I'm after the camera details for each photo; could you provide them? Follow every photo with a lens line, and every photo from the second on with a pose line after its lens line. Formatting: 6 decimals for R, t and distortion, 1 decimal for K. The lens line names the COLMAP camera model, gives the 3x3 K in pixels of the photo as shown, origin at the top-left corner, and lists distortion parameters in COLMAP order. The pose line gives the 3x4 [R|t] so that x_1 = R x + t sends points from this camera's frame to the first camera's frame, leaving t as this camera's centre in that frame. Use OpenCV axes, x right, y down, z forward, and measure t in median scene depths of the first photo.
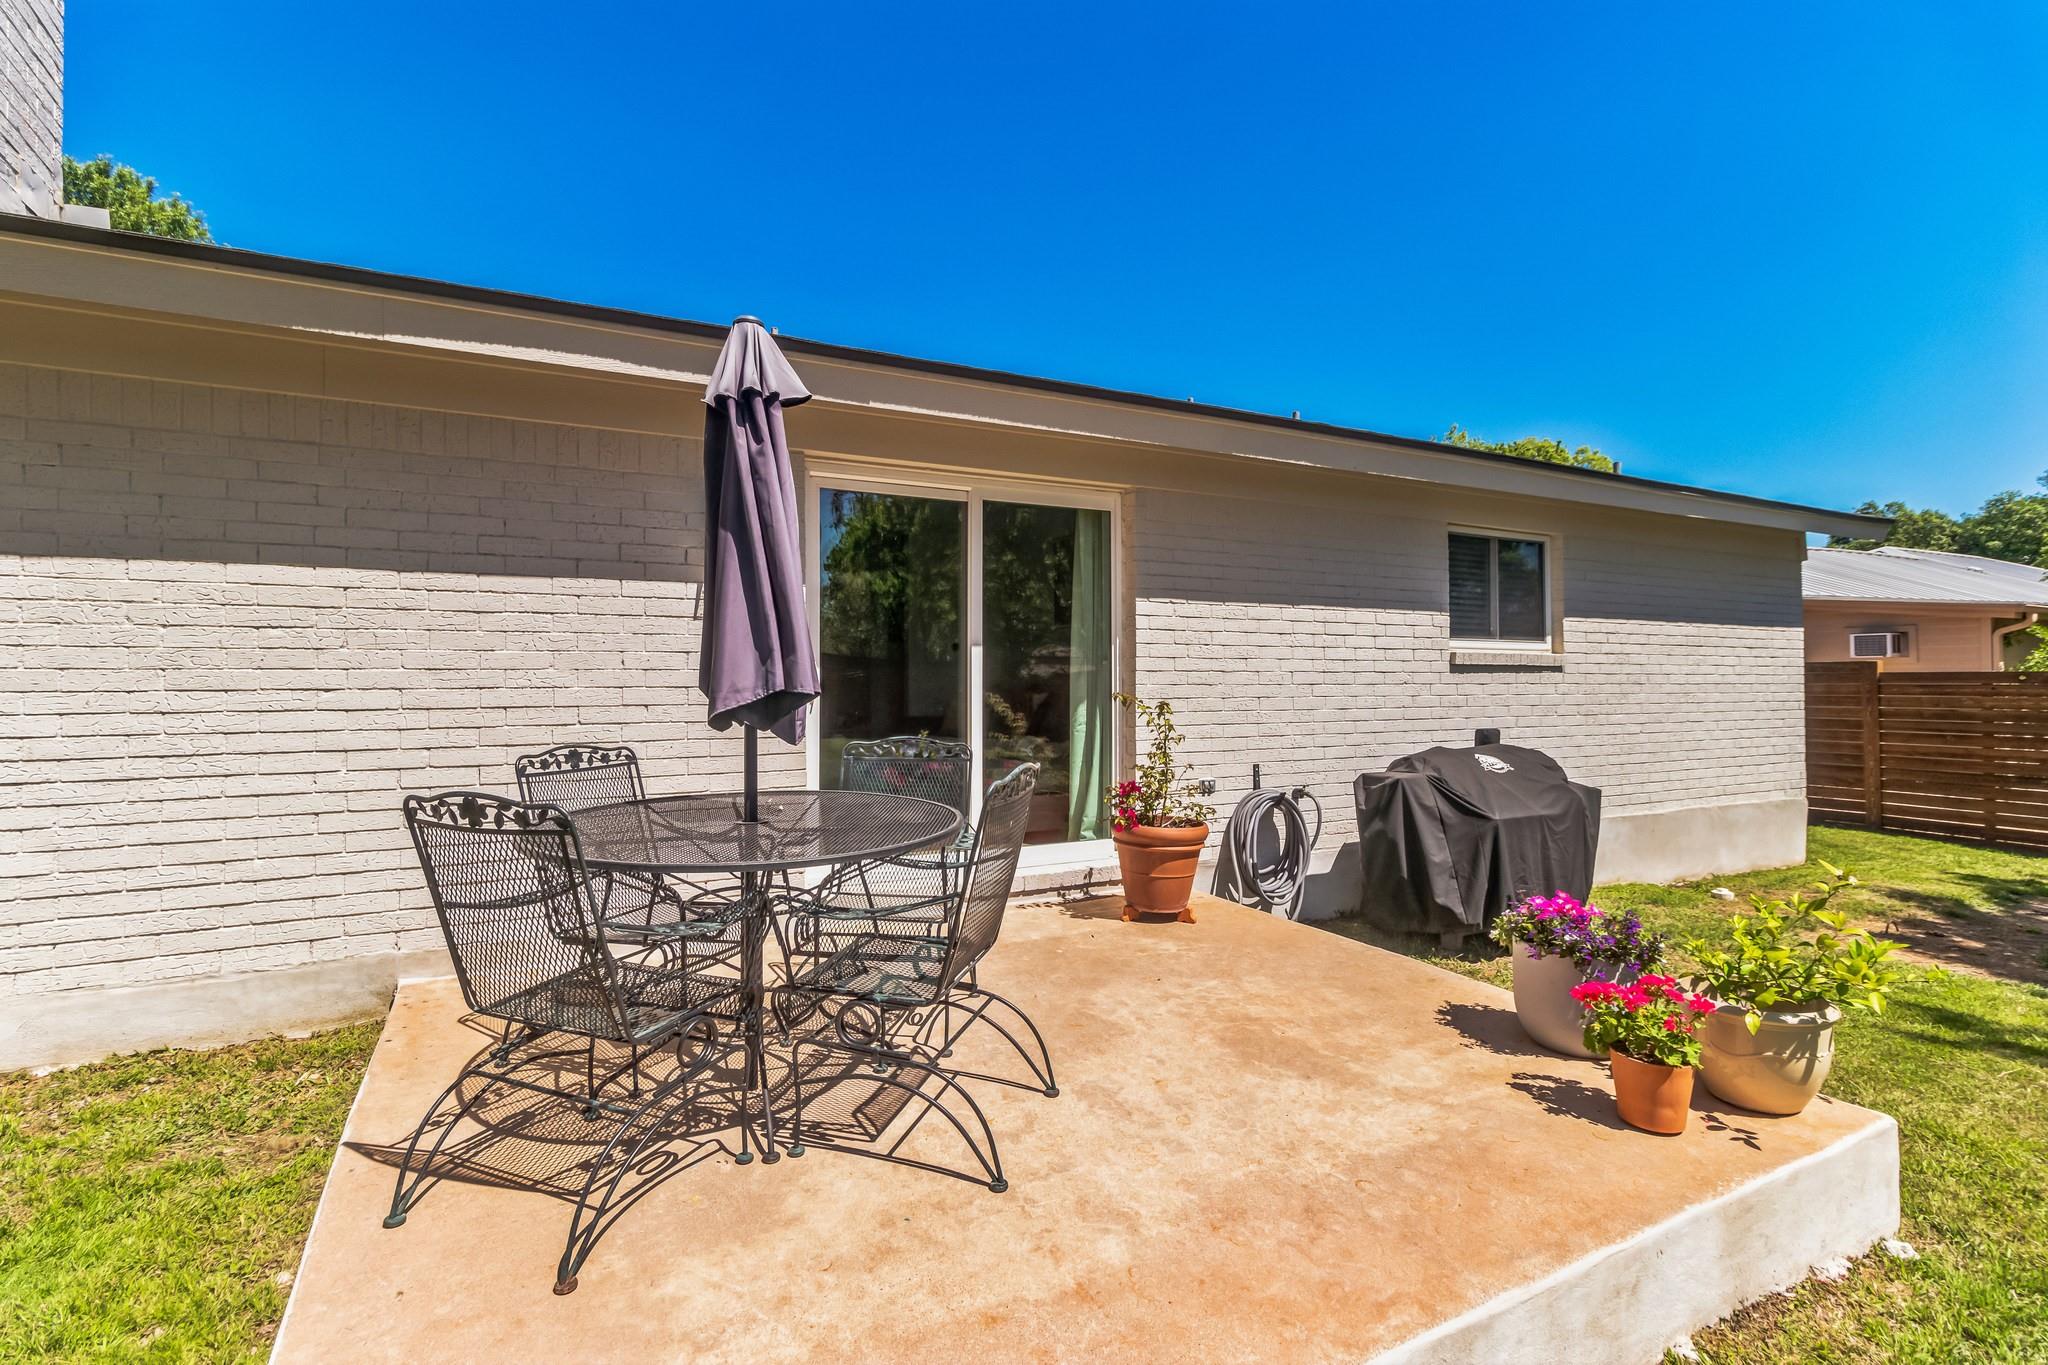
lens RADIAL K [[961.3, 0, 1018.8], [0, 961.3, 664.1], [0, 0, 1]] dist [0.012995, 0.000575]
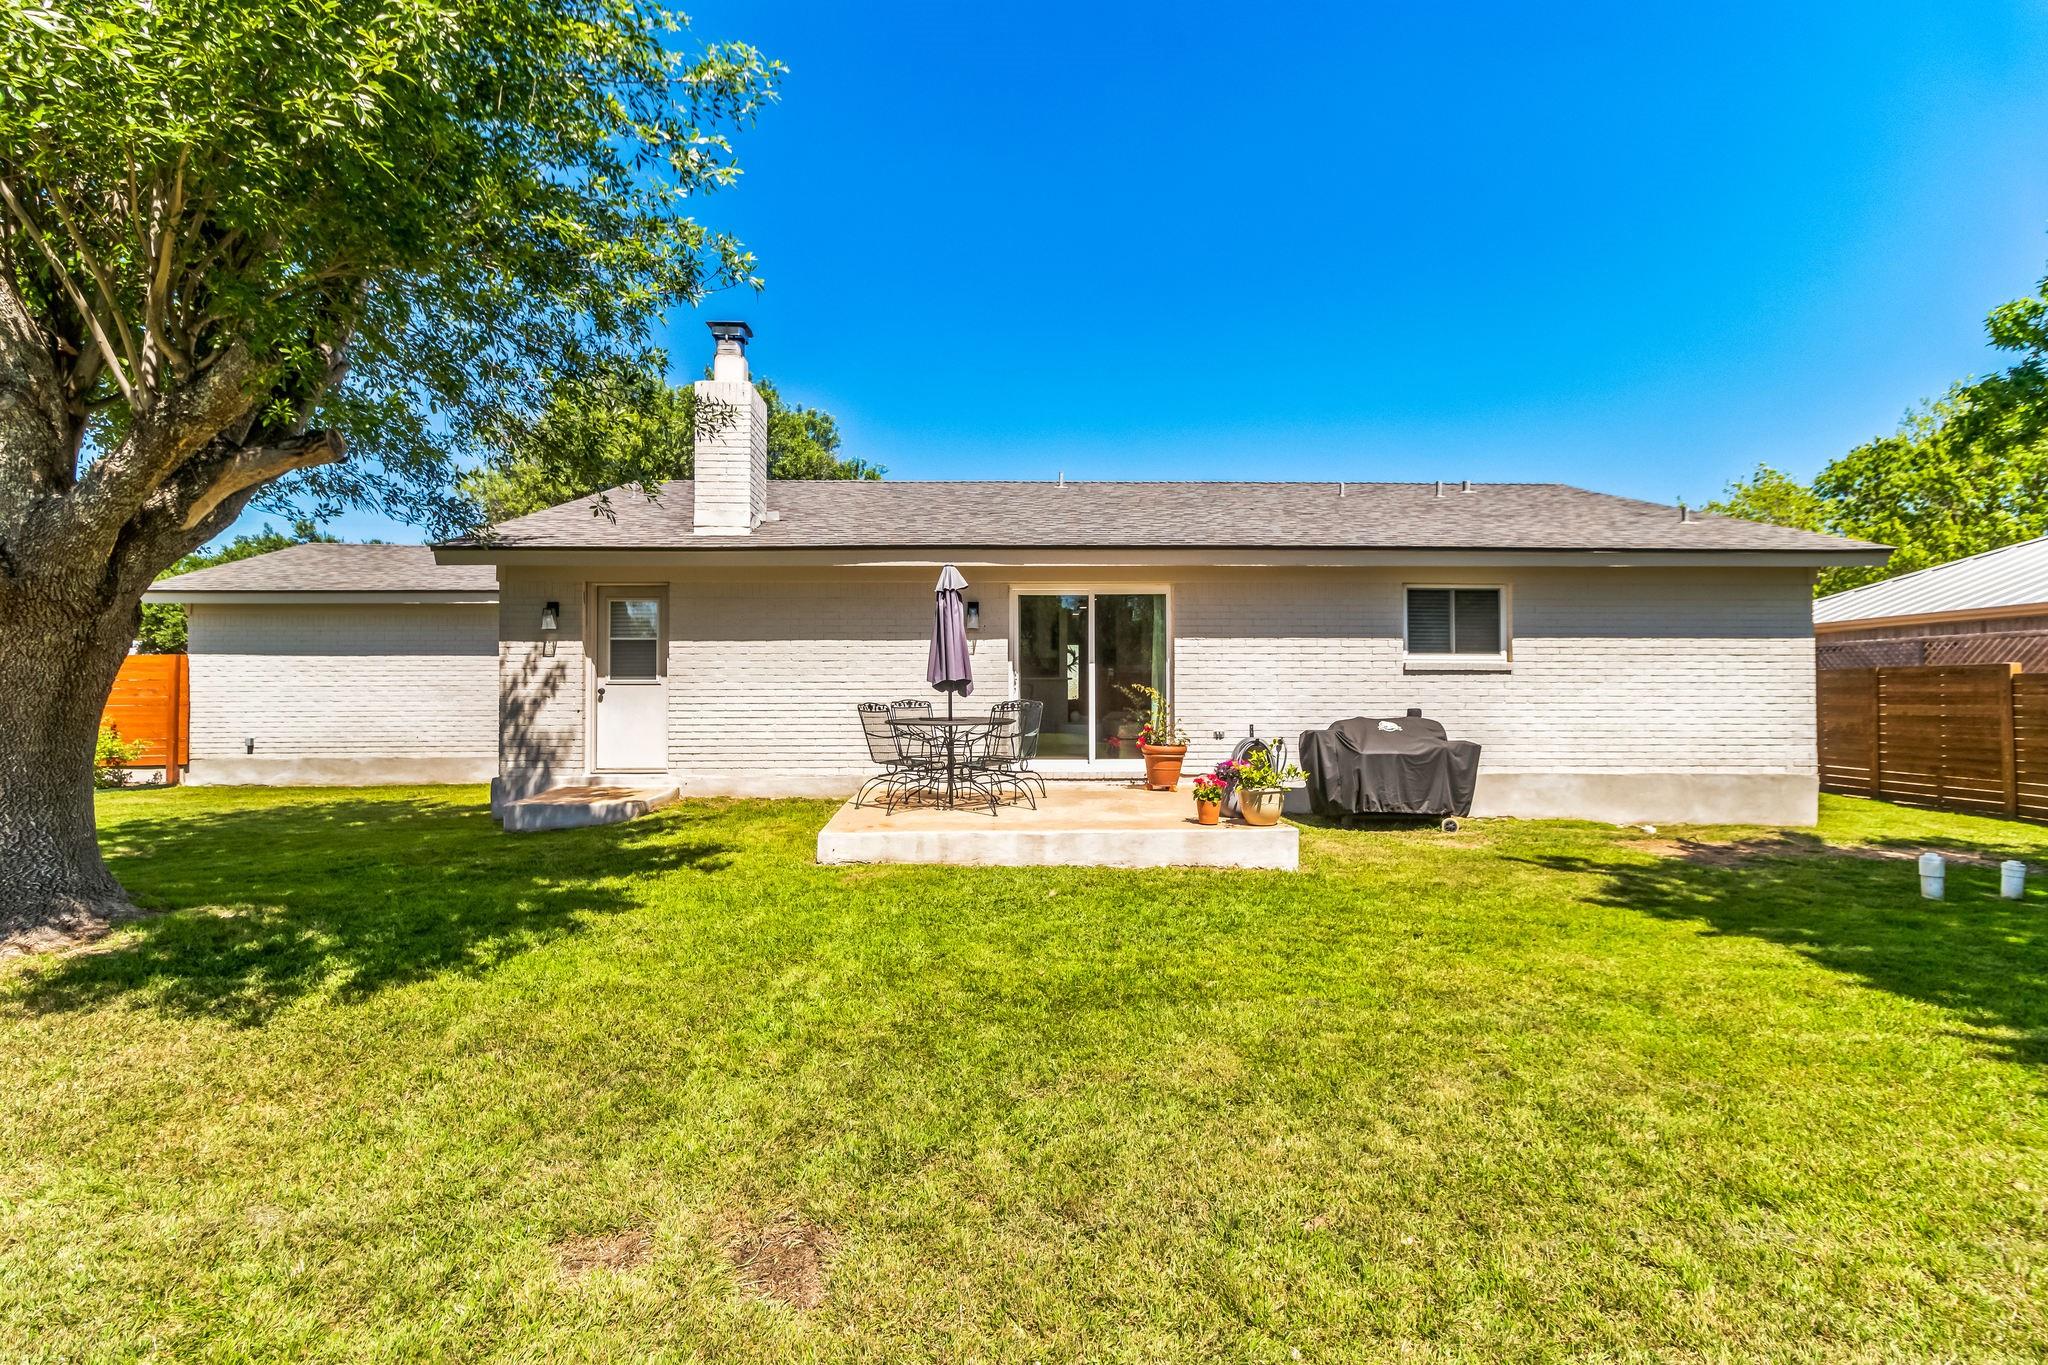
lens RADIAL K [[961.3, 0, 1018.8], [0, 961.3, 664.1], [0, 0, 1]] dist [0.012995, 0.000575]
pose [[0.891349, -0.012226, -0.453153, 0.607665], [0.006187, 0.999871, -0.014807, 0.010693], [0.453275, 0.010395, 0.891310, -0.761122]]
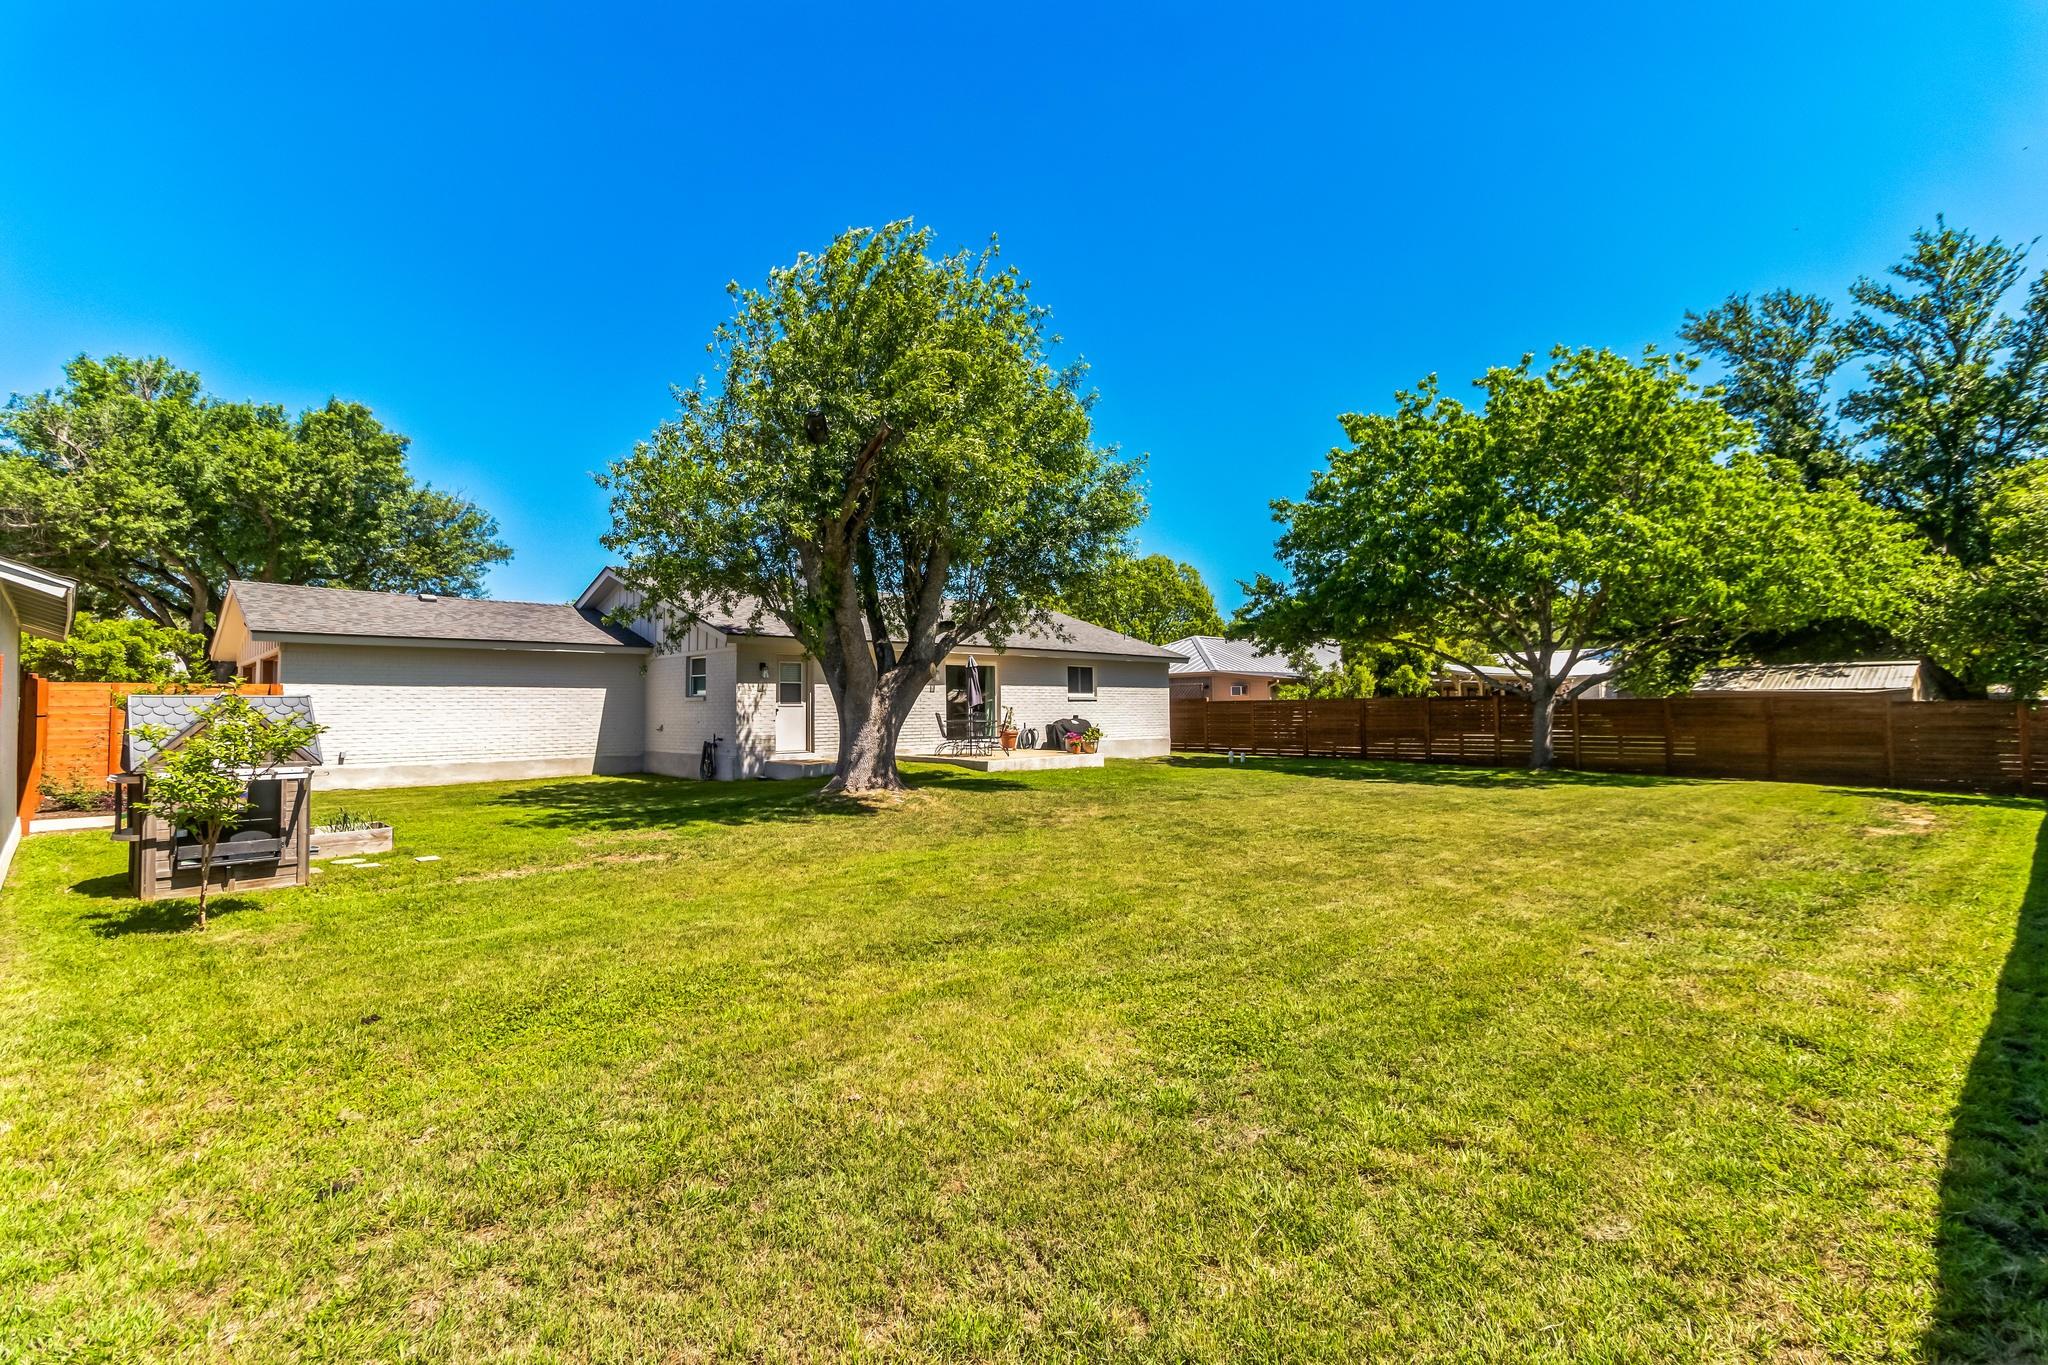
lens RADIAL K [[961.3, 0, 1018.8], [0, 961.3, 664.1], [0, 0, 1]] dist [0.012995, 0.000575]
pose [[0.954993, 0.005259, 0.296582, -0.963576], [0.005379, 0.999371, -0.035041, -0.008039], [-0.296580, 0.035060, 0.954364, -2.839105]]
